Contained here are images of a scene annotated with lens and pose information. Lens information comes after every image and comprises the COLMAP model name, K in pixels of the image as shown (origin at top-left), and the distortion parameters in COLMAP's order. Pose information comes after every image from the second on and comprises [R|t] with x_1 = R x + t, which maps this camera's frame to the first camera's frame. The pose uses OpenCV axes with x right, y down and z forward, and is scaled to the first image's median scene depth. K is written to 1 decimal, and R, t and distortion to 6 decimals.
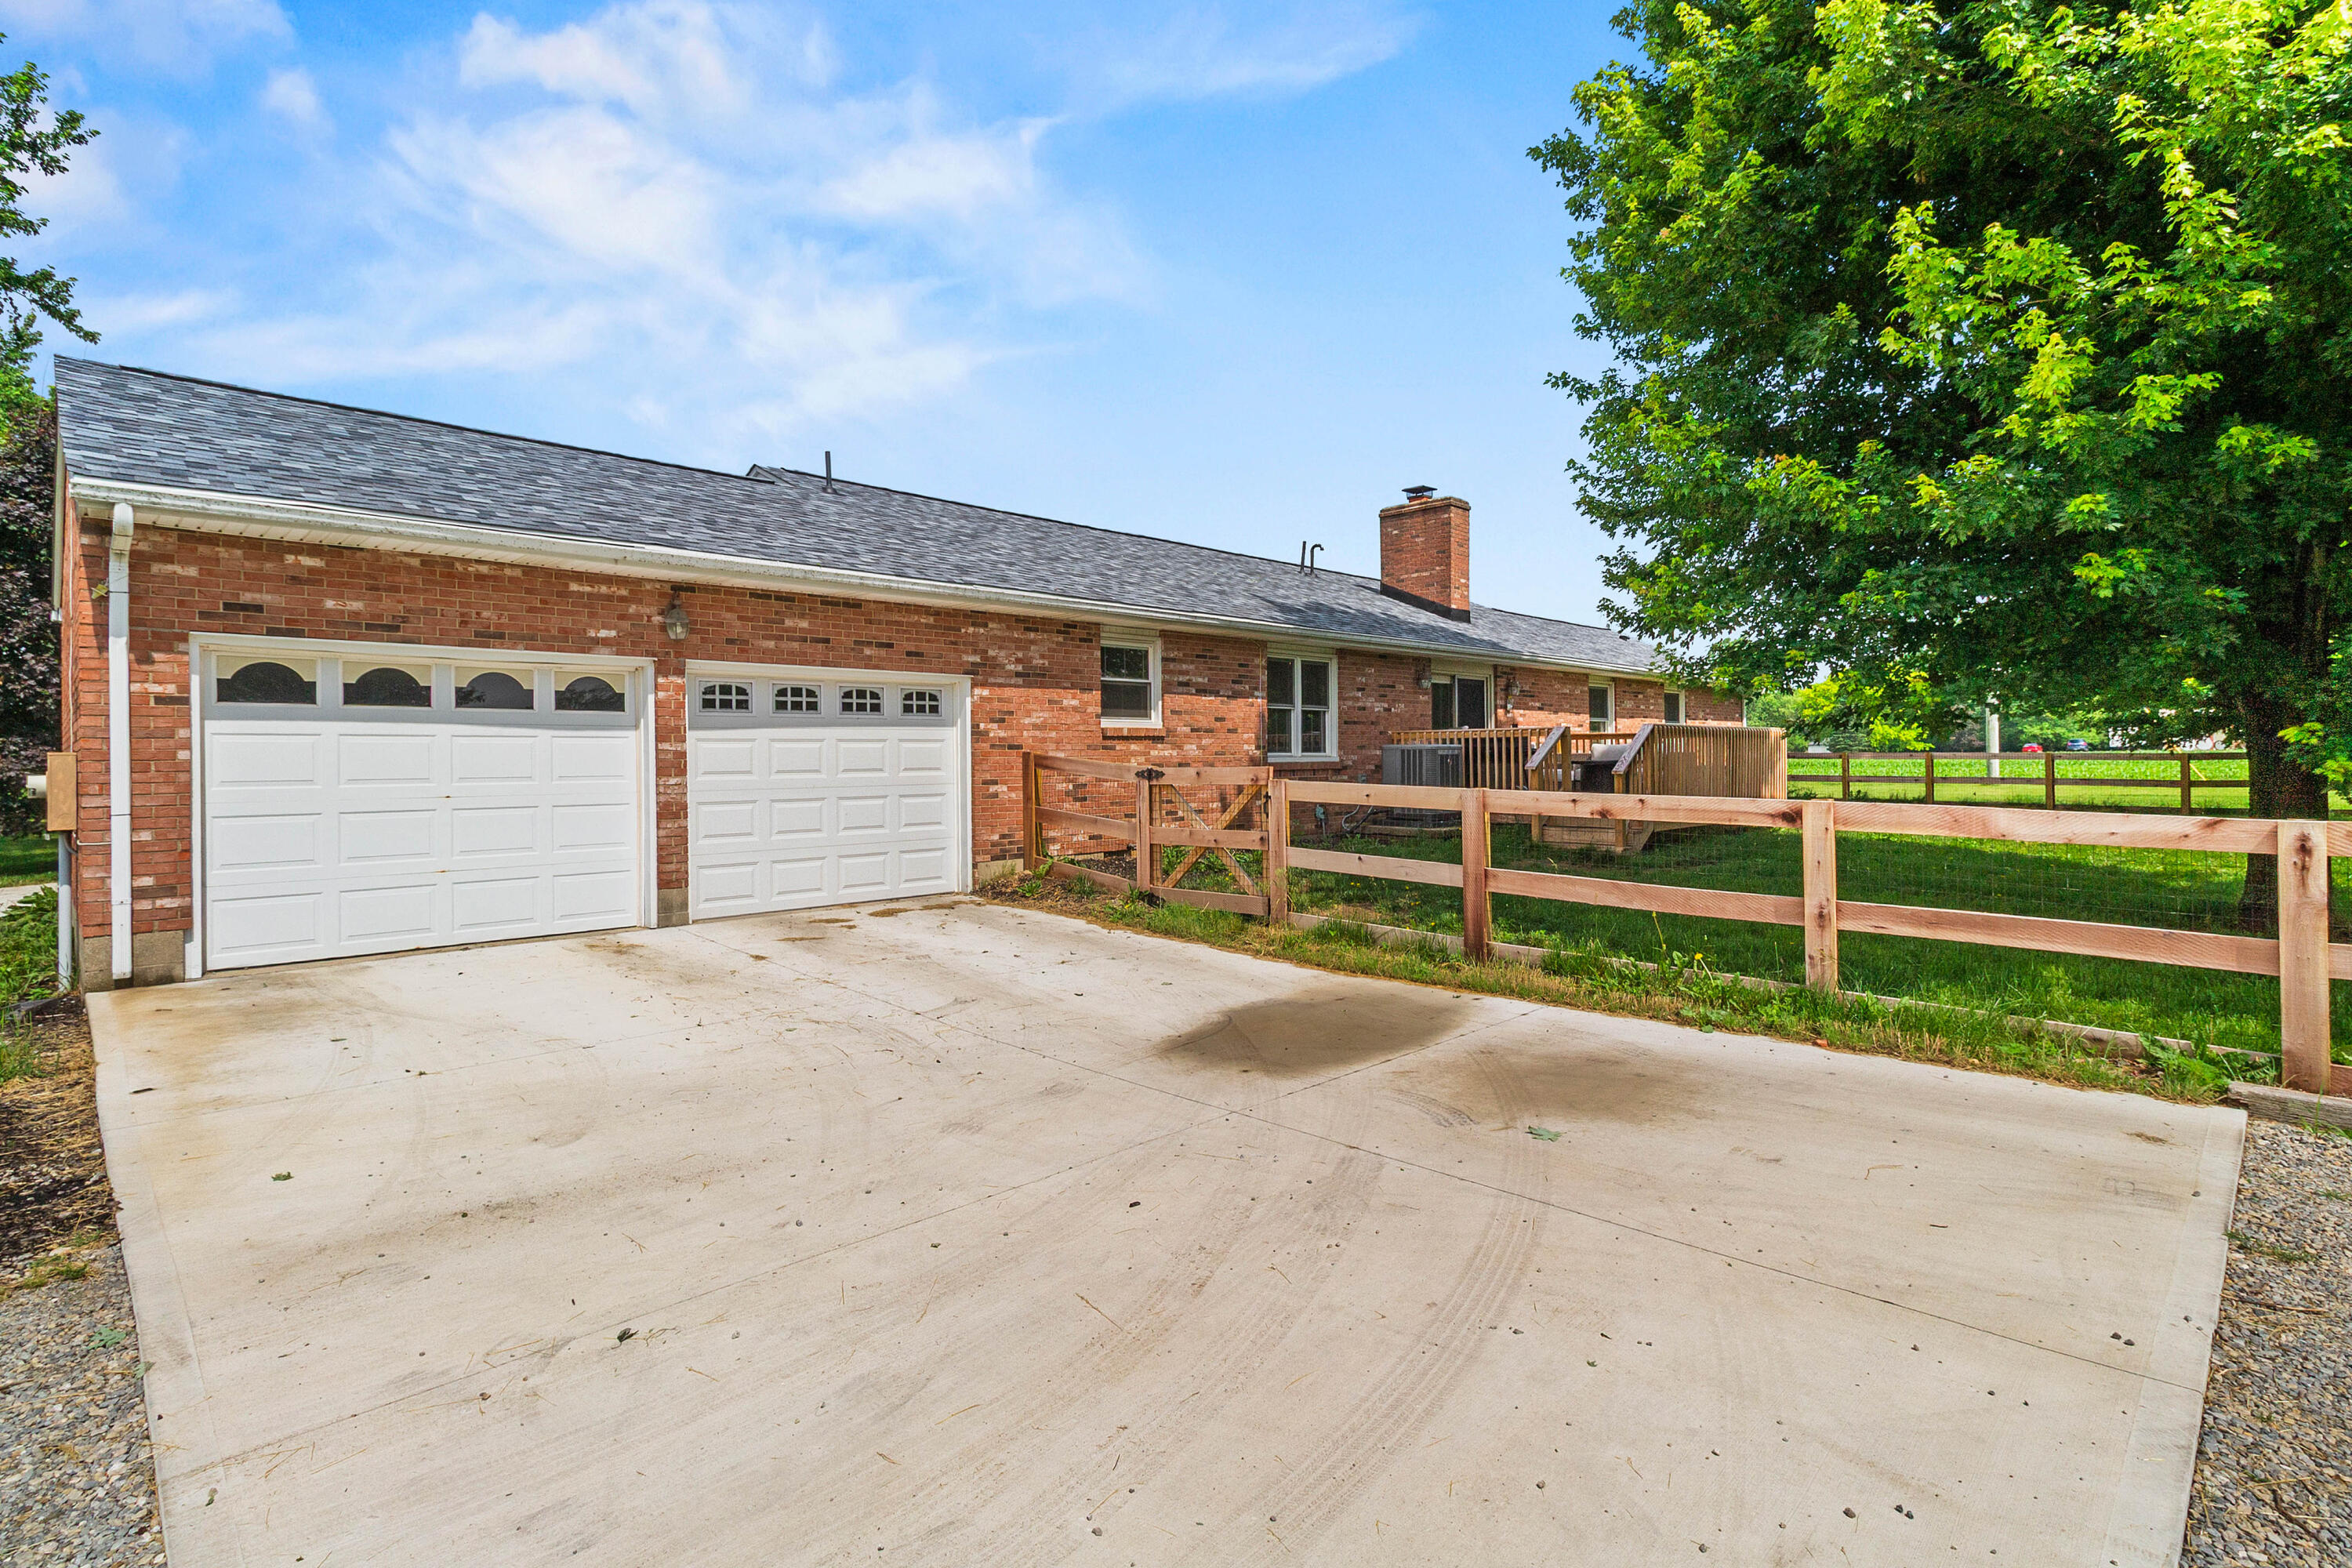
lens RADIAL K [[1116.1, 0, 1176.0], [0, 1116.1, 784.0], [0, 0, 1]] dist [0.003906, 0.000595]
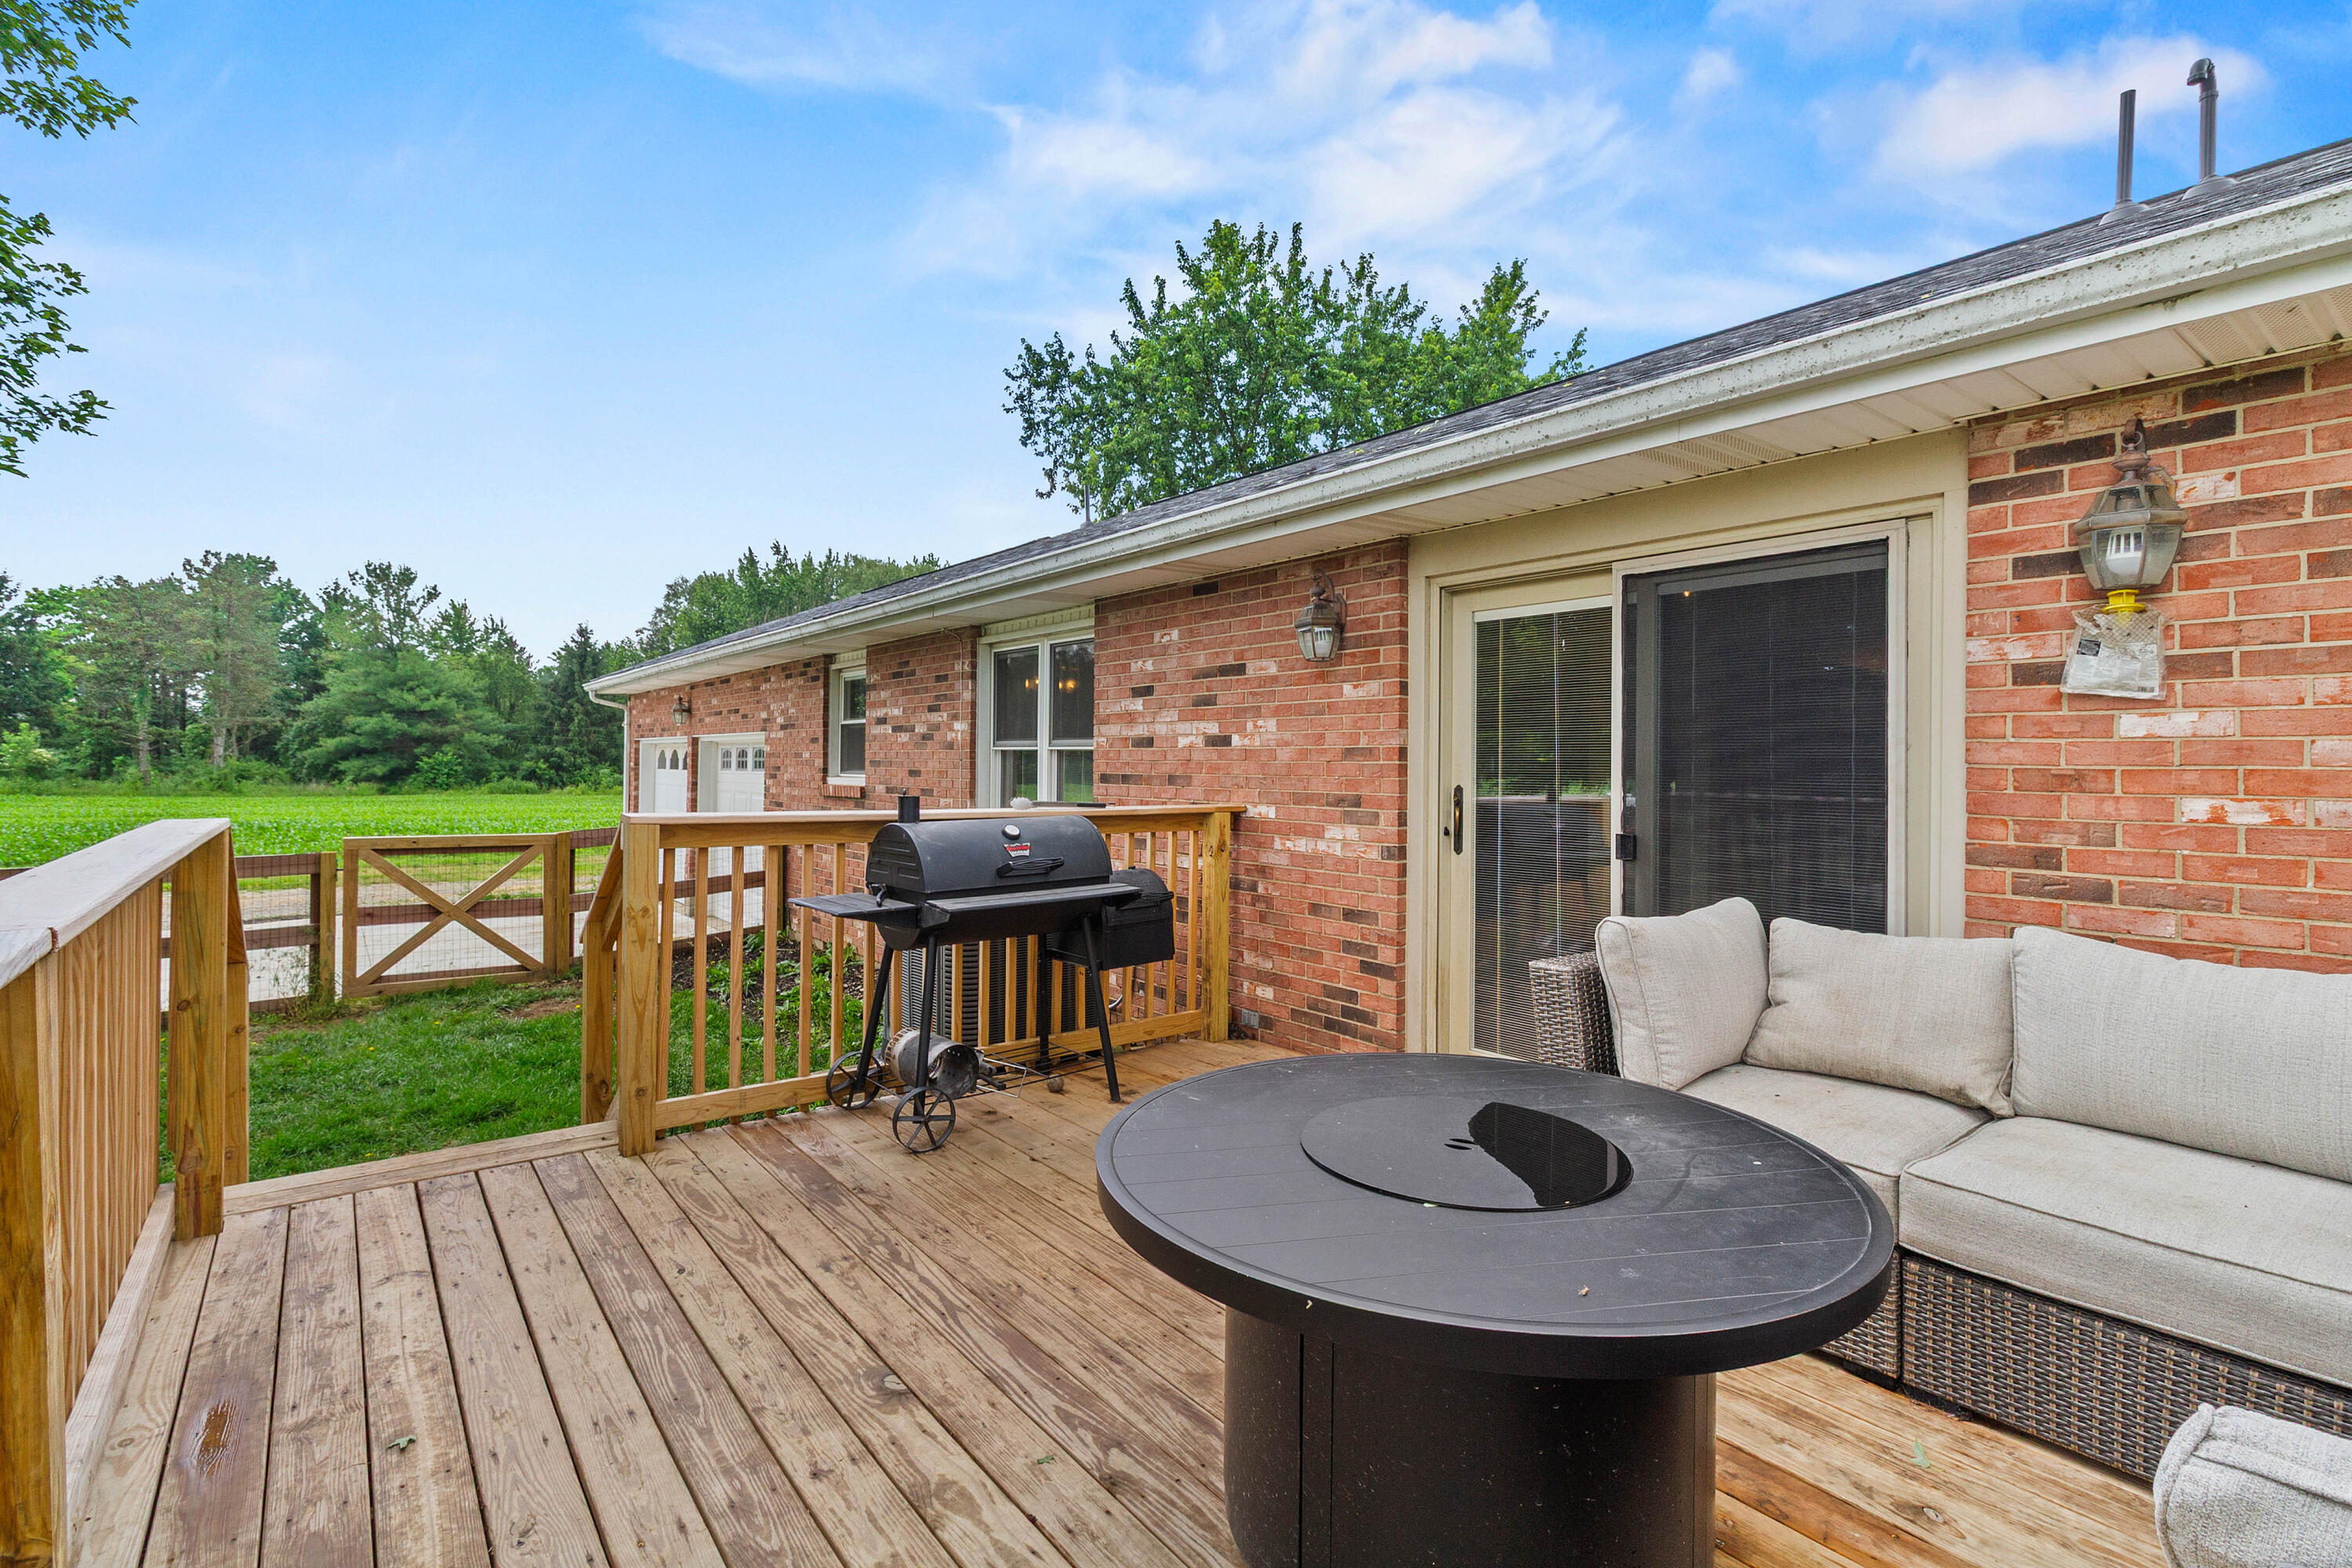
lens RADIAL K [[1116.1, 0, 1176.0], [0, 1116.1, 784.0], [0, 0, 1]] dist [0.003906, 0.000595]
pose [[-0.141701, 0.023755, -0.989625, 0.431738], [-0.034271, 0.998995, 0.028887, -0.051423], [0.989316, 0.038009, -0.140744, 0.847938]]
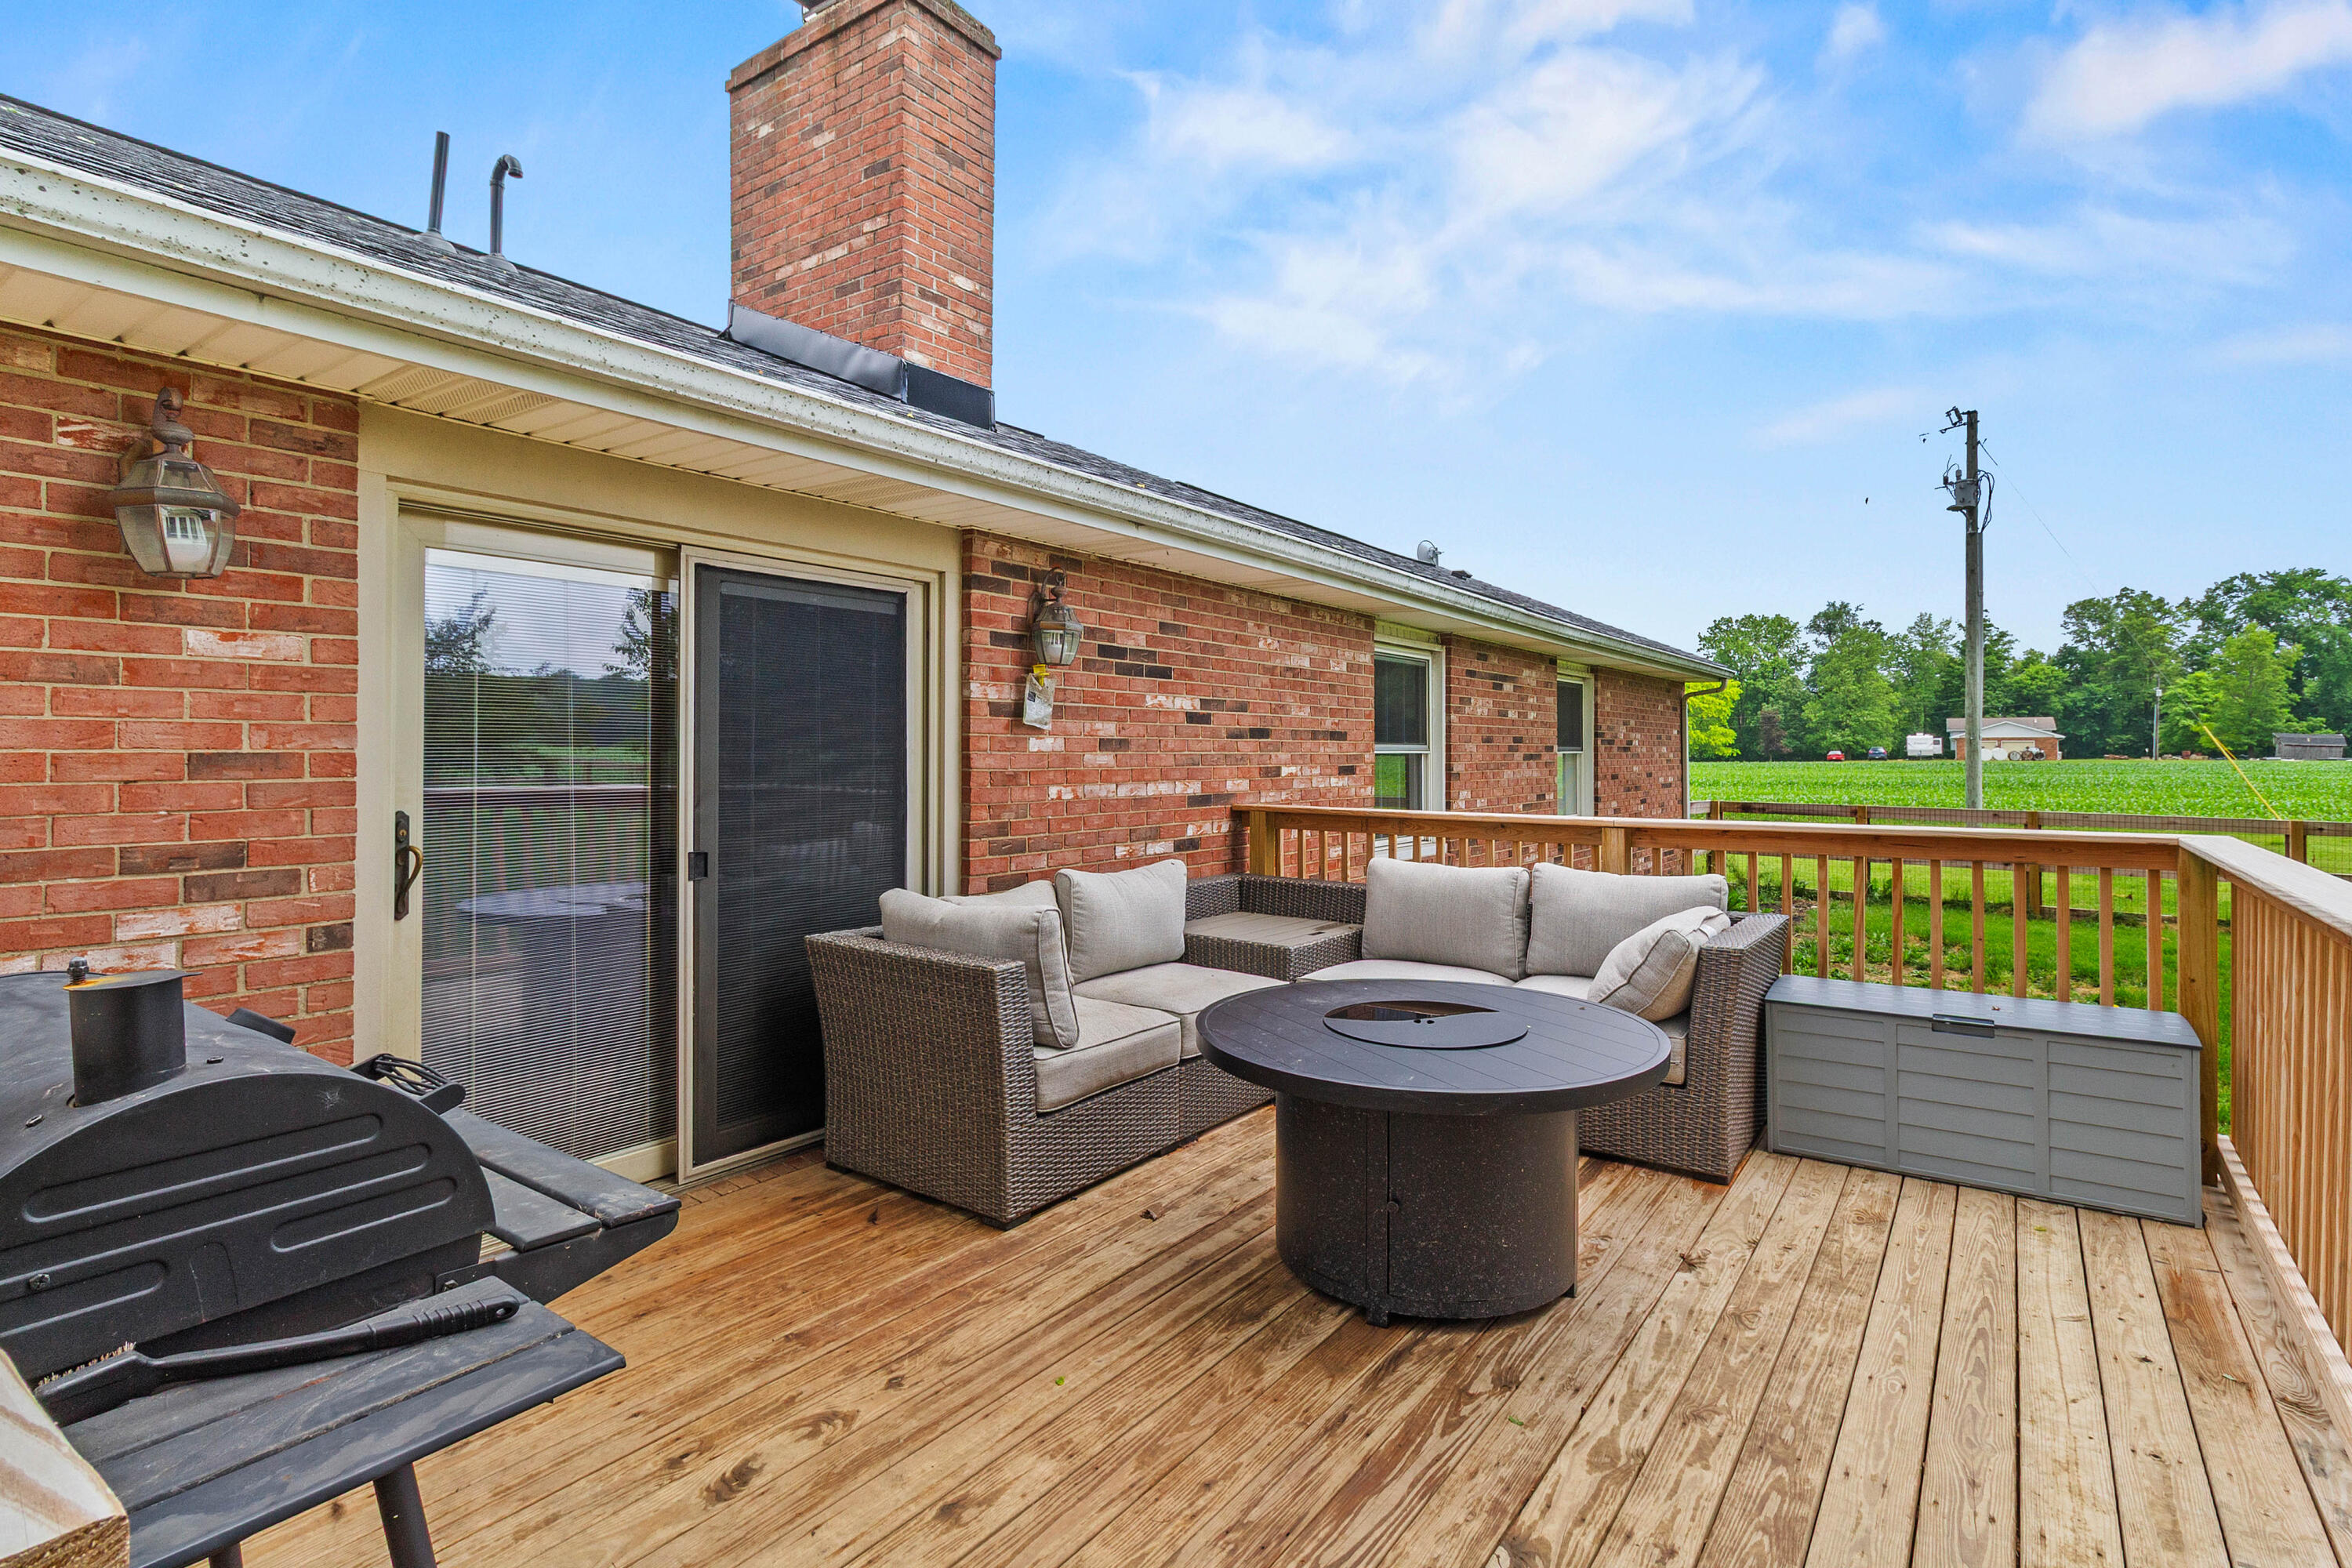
lens RADIAL K [[1178.3, 0, 1181.6], [0, 1178.3, 755.0], [0, 0, 1]] dist [0.004945, 0.000807]
pose [[0.986620, 0.012370, 0.162569, 0.271031], [-0.008980, 0.999727, -0.021574, -0.051529], [-0.162791, 0.019826, 0.986461, 0.701545]]
